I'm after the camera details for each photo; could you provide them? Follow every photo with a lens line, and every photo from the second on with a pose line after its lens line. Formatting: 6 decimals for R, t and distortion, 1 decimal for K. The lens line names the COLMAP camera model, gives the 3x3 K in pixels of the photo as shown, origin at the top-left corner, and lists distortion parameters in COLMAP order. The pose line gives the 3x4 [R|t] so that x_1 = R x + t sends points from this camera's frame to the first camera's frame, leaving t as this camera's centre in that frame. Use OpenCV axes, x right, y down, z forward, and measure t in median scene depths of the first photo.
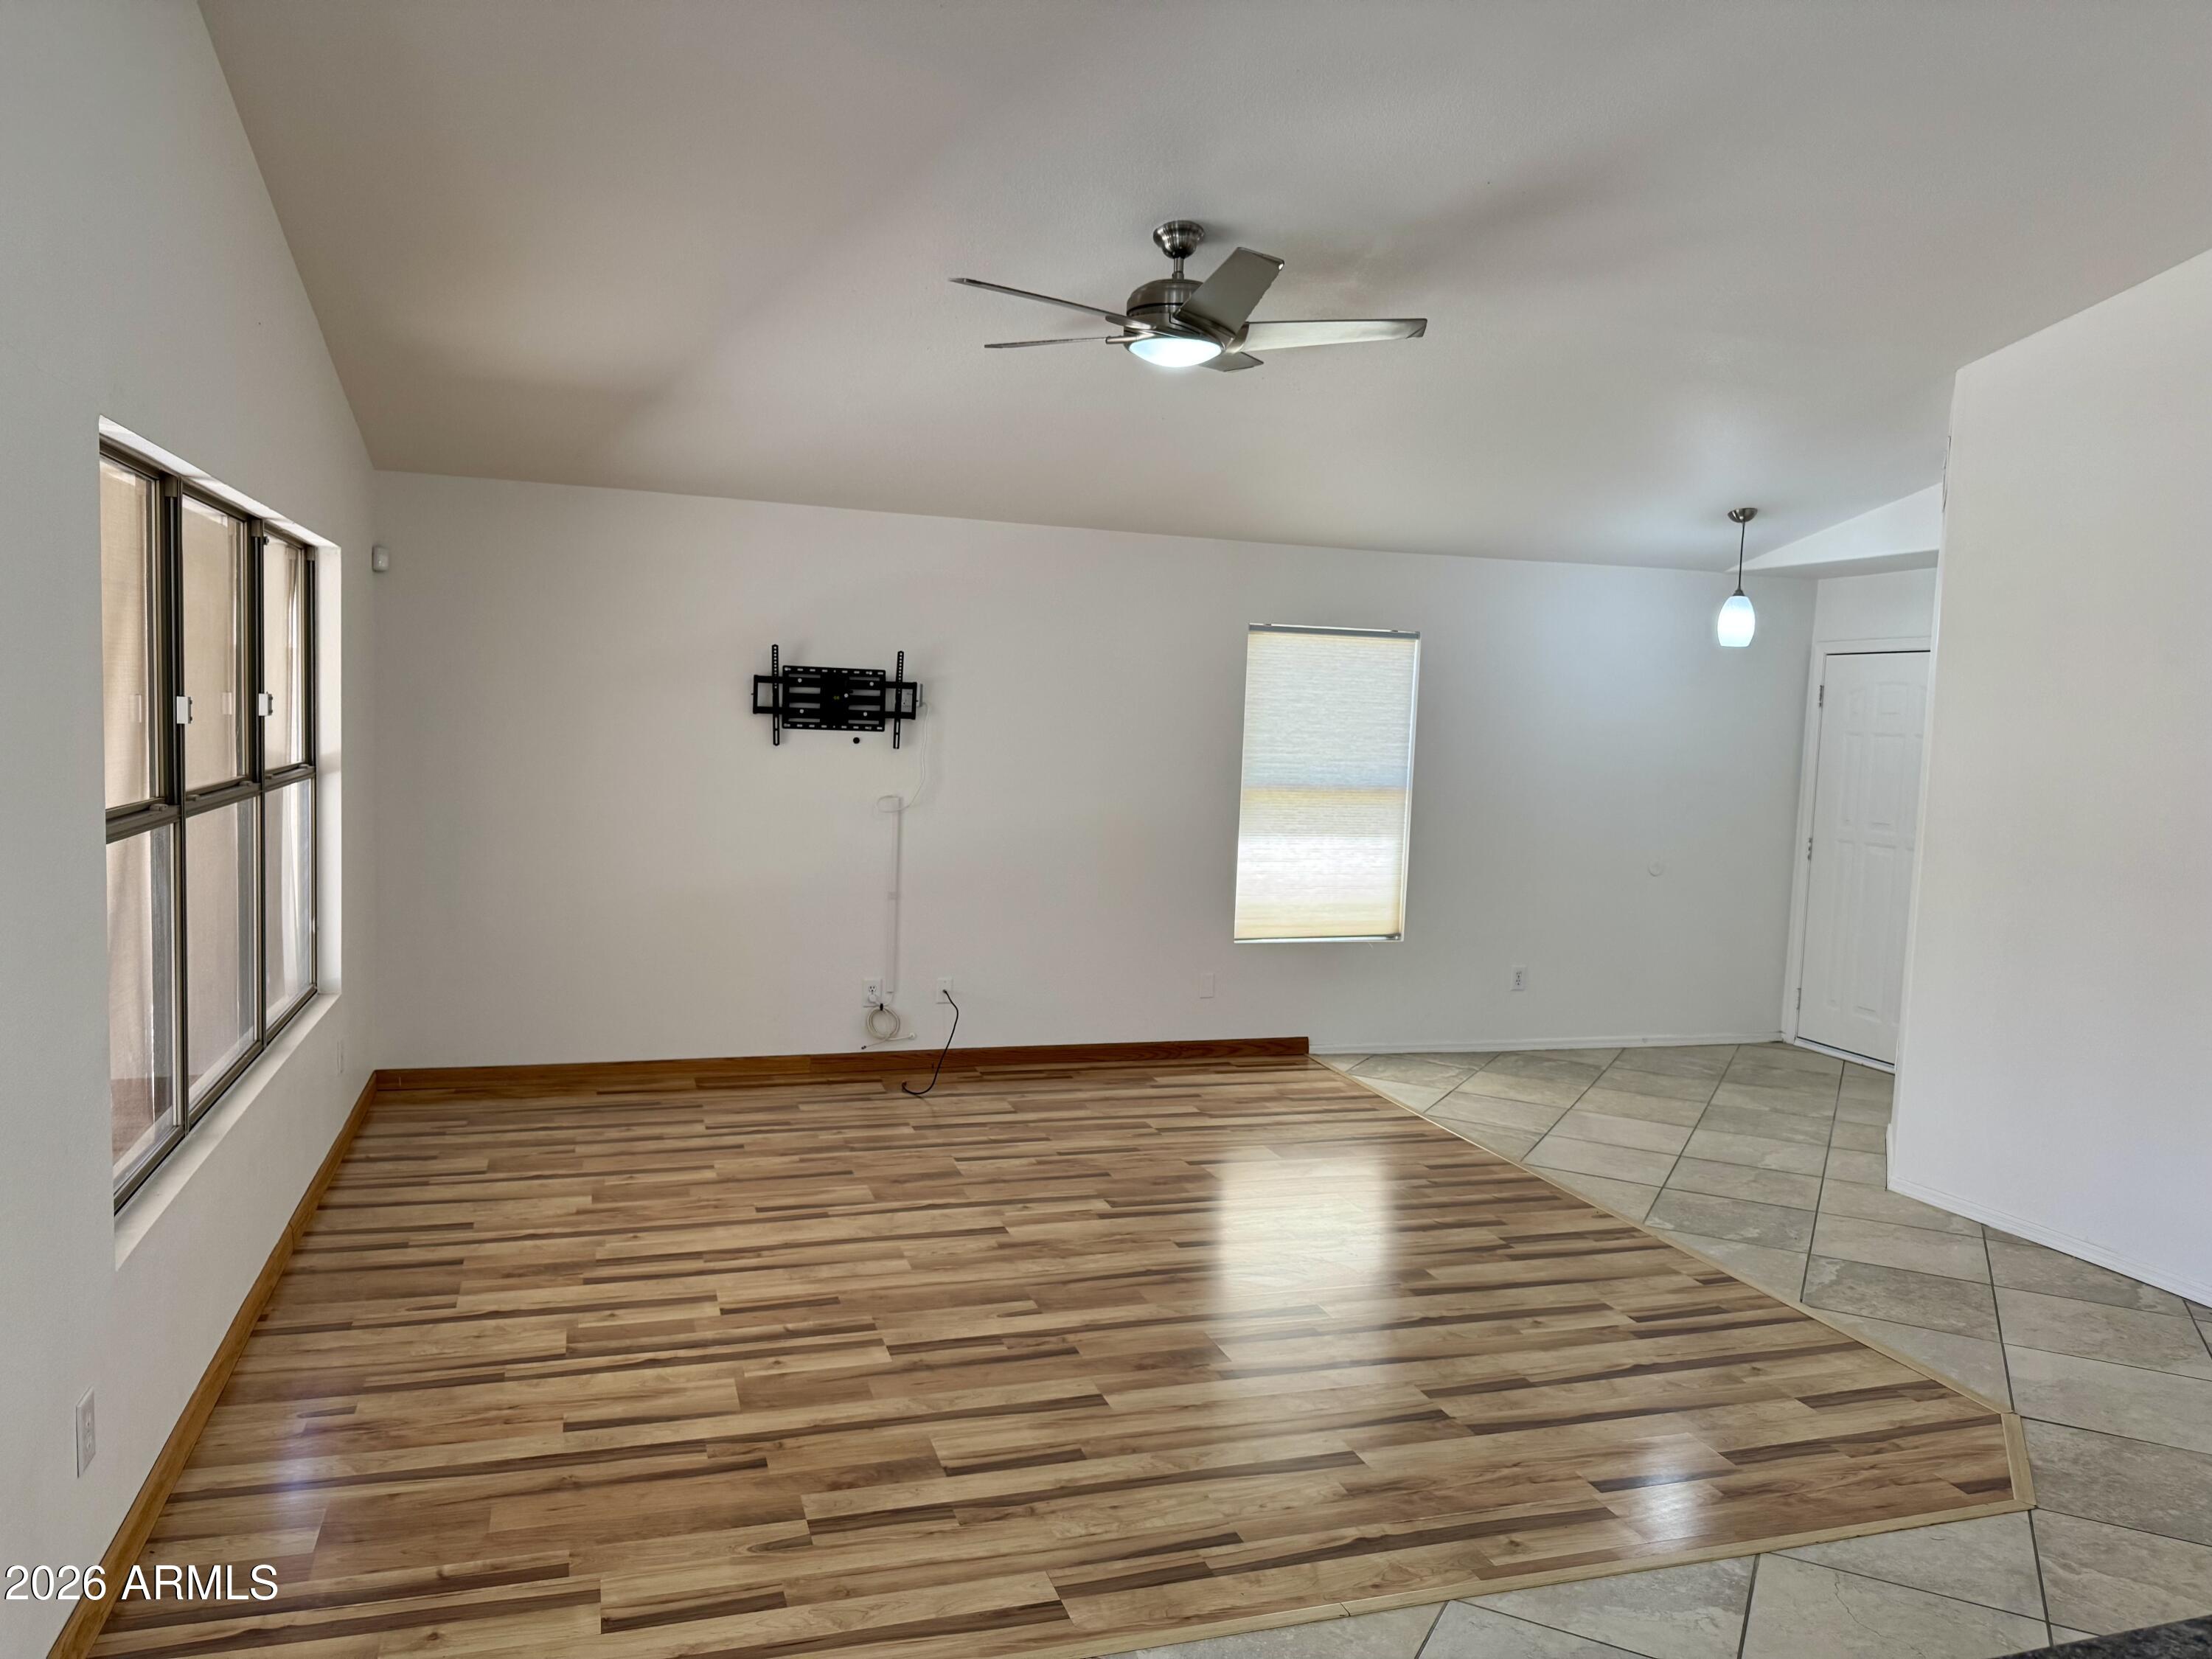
lens RADIAL K [[1549.7, 0, 1105.3], [0, 1549.7, 843.4], [0, 0, 1]] dist [0.052702, -0.006264]
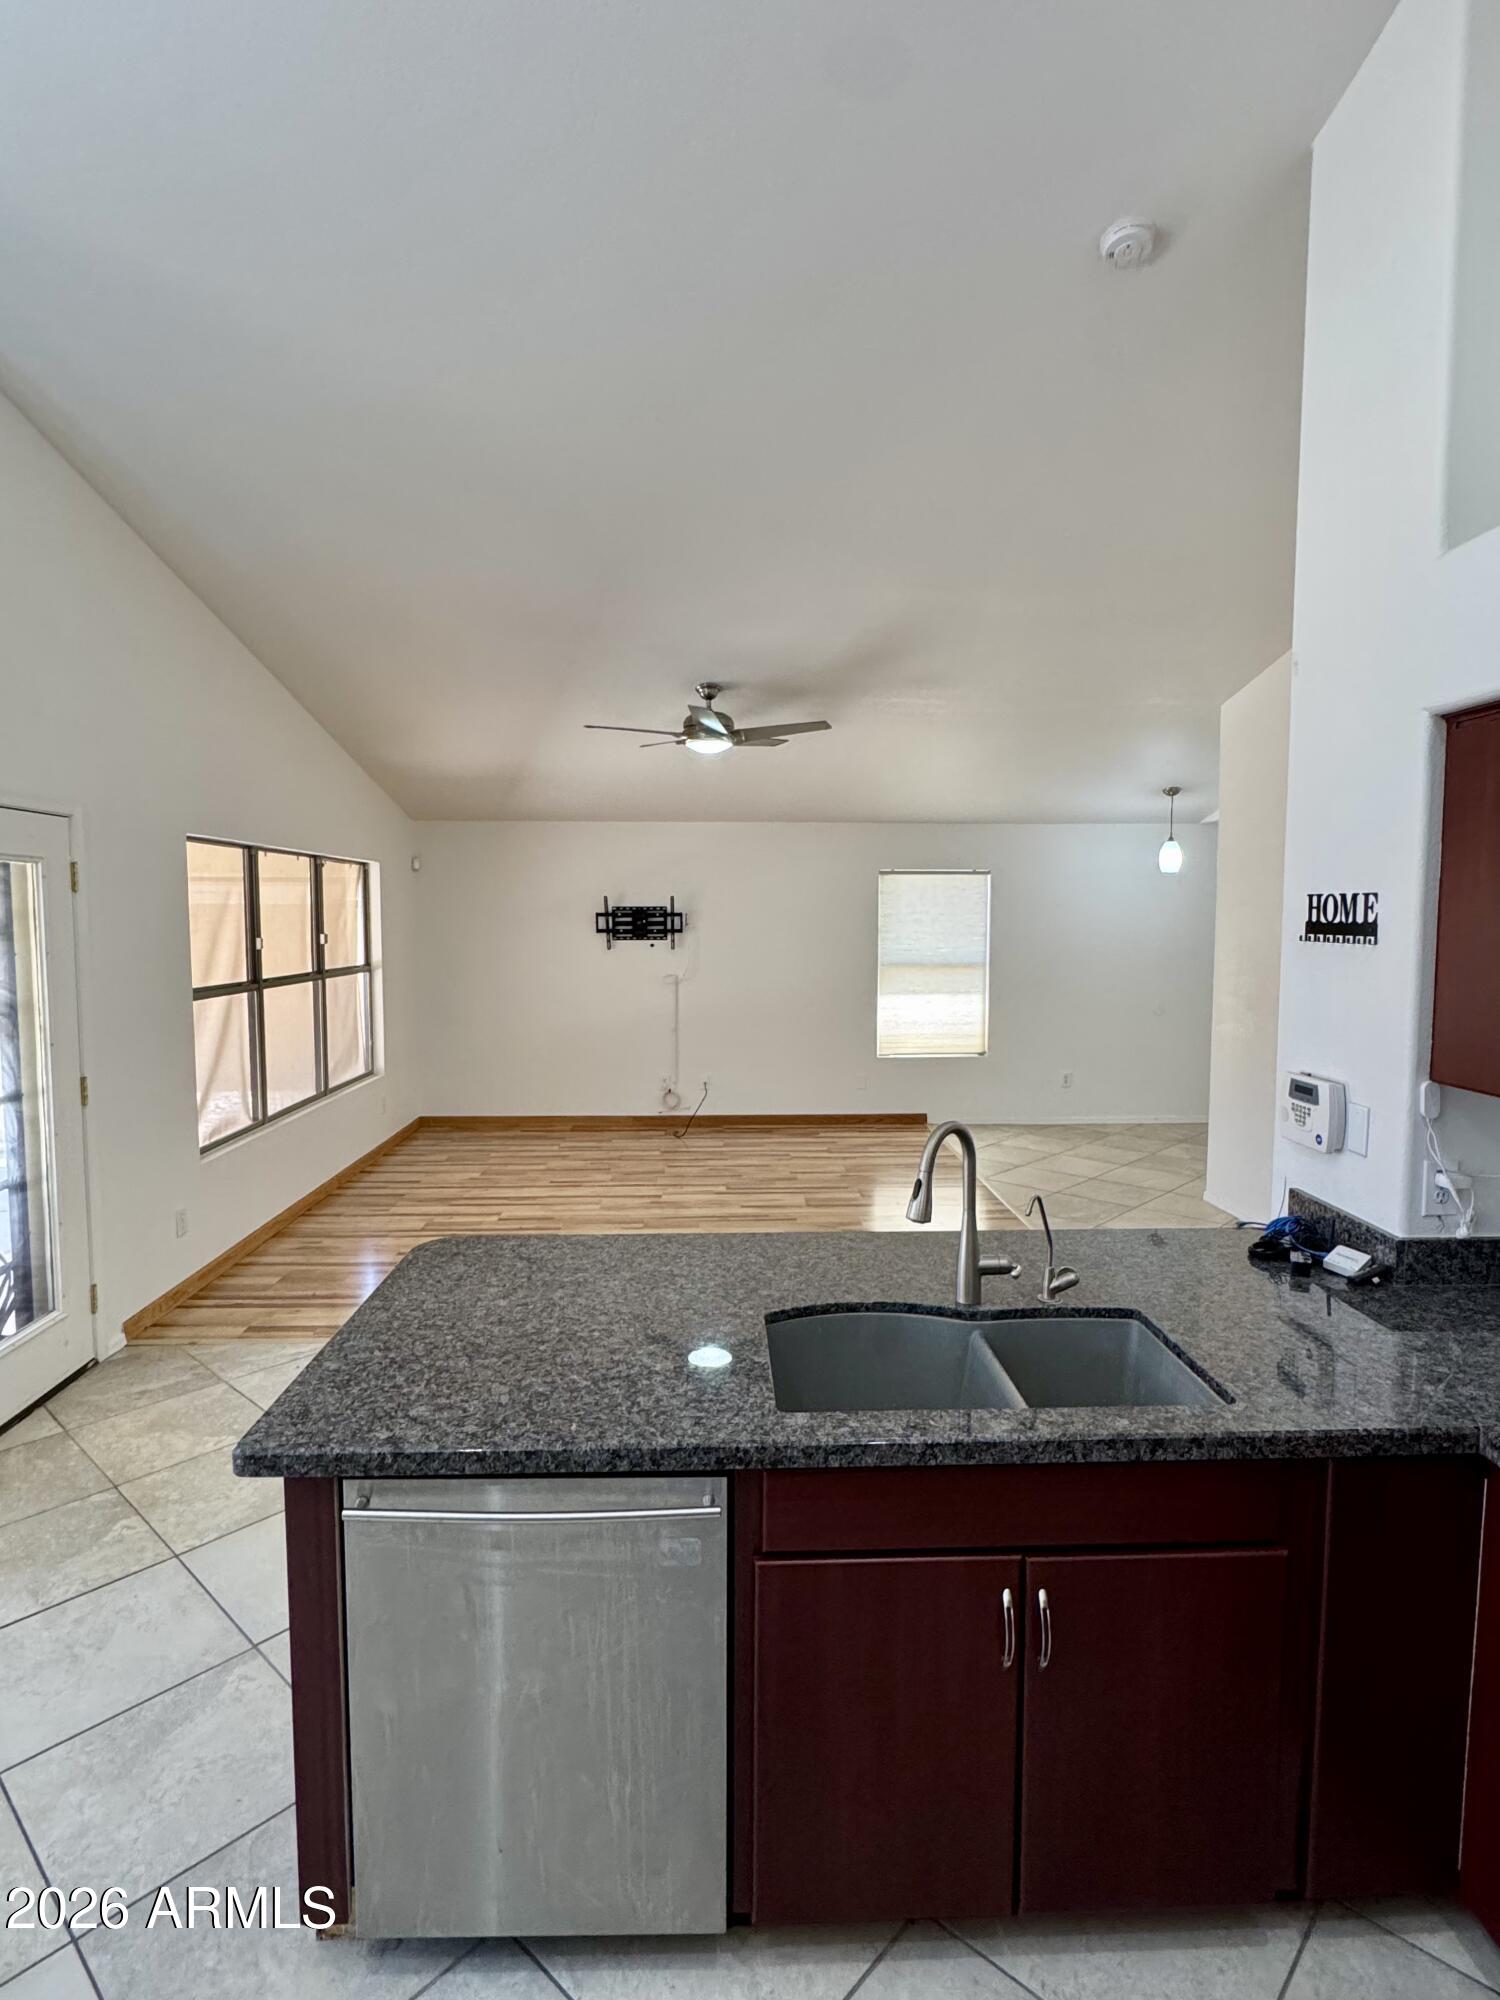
lens RADIAL K [[1059.5, 0, 750.5], [0, 1059.5, 997.3], [0, 0, 1]] dist [0.000945, -0.000771]
pose [[0.961431, -0.014817, -0.274647, 0.298724], [0.011427, 0.999838, -0.013939, 0.014281], [0.274809, 0.010263, 0.961444, -0.178631]]
